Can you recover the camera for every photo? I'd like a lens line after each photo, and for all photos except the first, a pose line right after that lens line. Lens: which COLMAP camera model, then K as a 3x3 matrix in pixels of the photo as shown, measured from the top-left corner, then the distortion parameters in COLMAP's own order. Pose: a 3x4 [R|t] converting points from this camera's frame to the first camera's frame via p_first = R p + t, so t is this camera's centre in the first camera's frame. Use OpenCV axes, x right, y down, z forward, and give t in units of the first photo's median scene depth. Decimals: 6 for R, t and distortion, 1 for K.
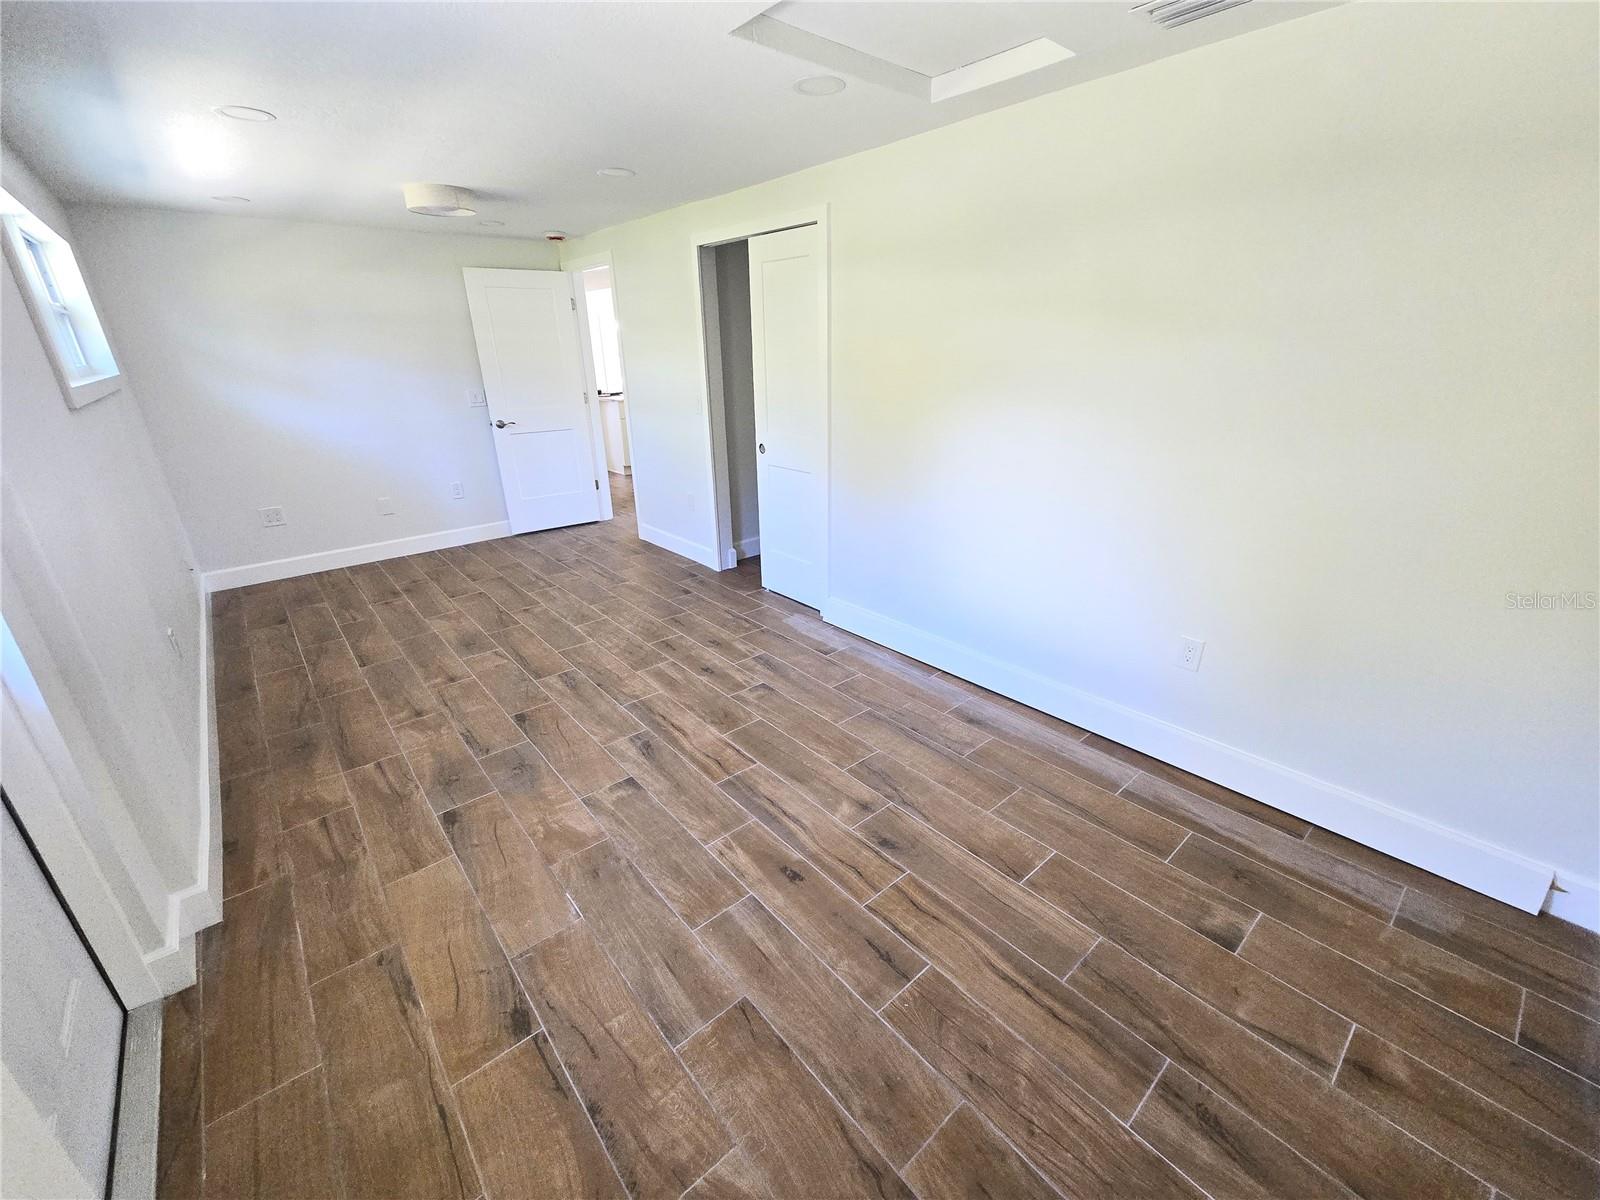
lens RADIAL K [[652.1, 0, 802.8], [0, 652.1, 600.8], [0, 0, 1]] dist [-0.002207, 0.000413]
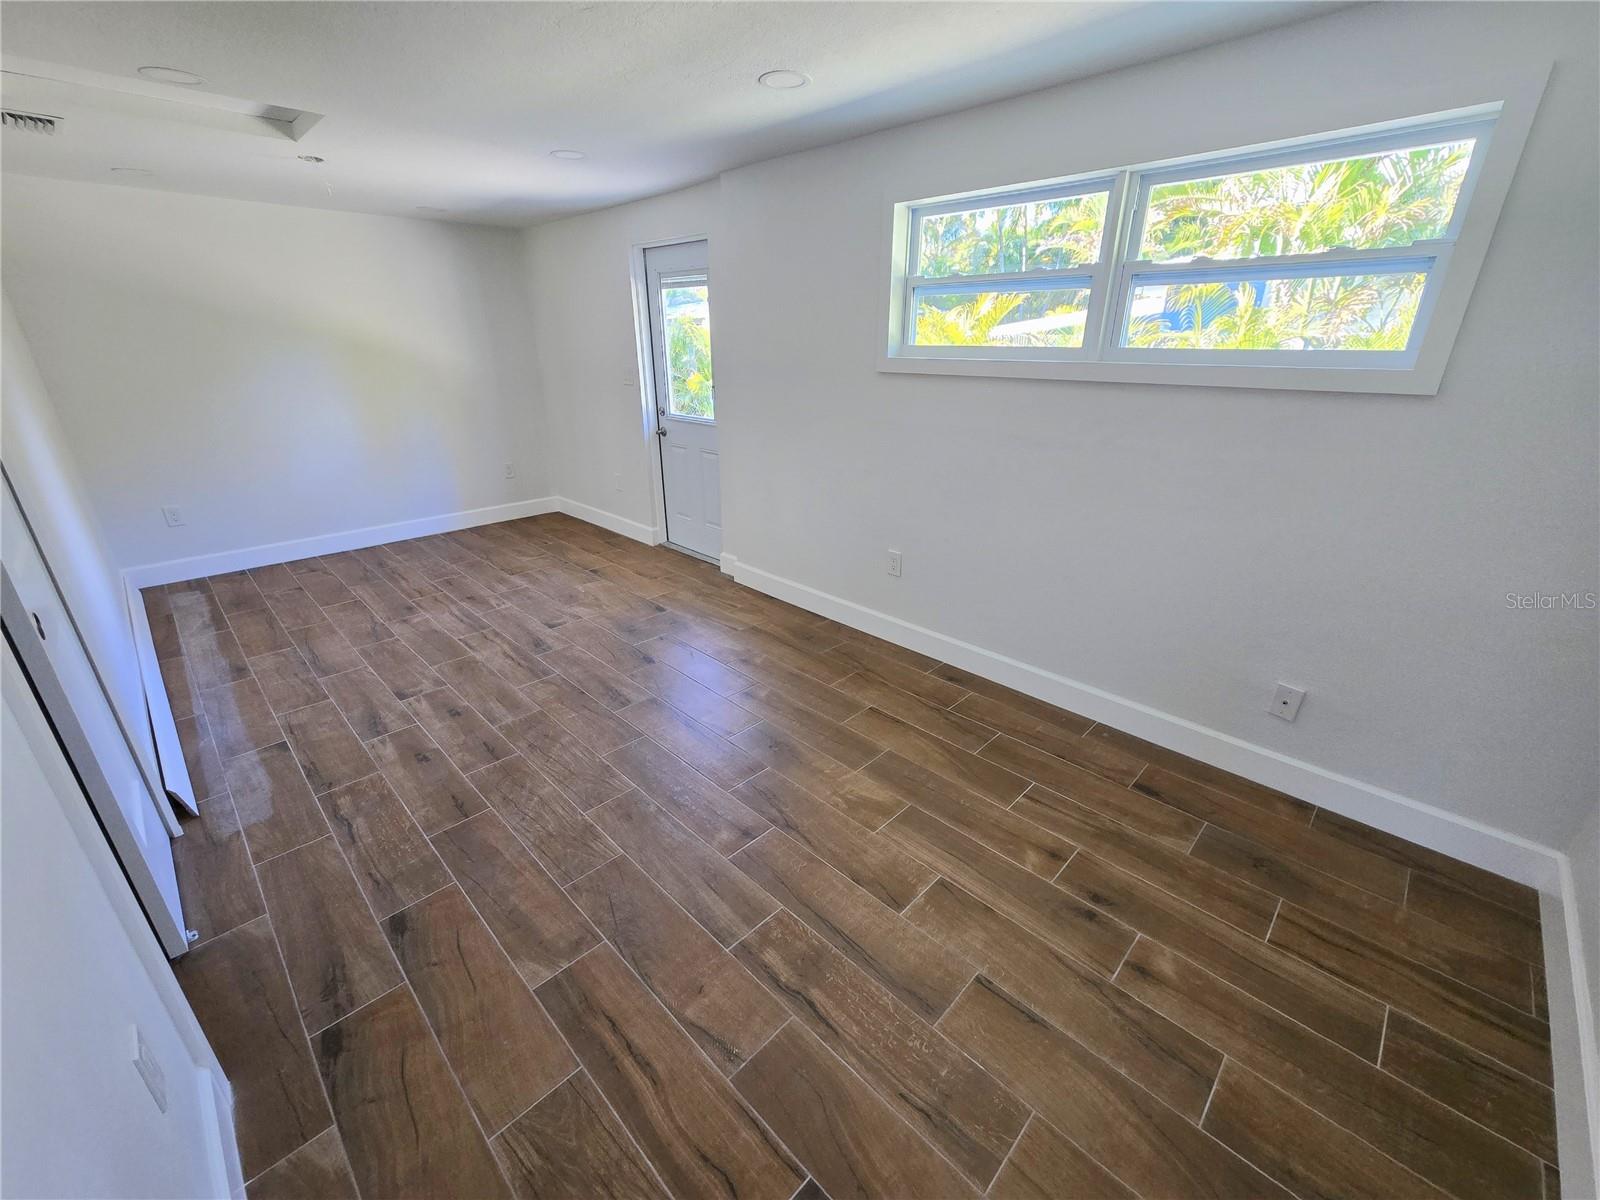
lens RADIAL K [[652.1, 0, 804.9], [0, 652.1, 603.8], [0, 0, 1]] dist [-0.002207, 0.000413]
pose [[-0.996377, 0.043373, -0.073158, -0.629315], [-0.019250, 0.722854, 0.690733, -0.687451], [0.082841, 0.689639, -0.719400, 1.785016]]
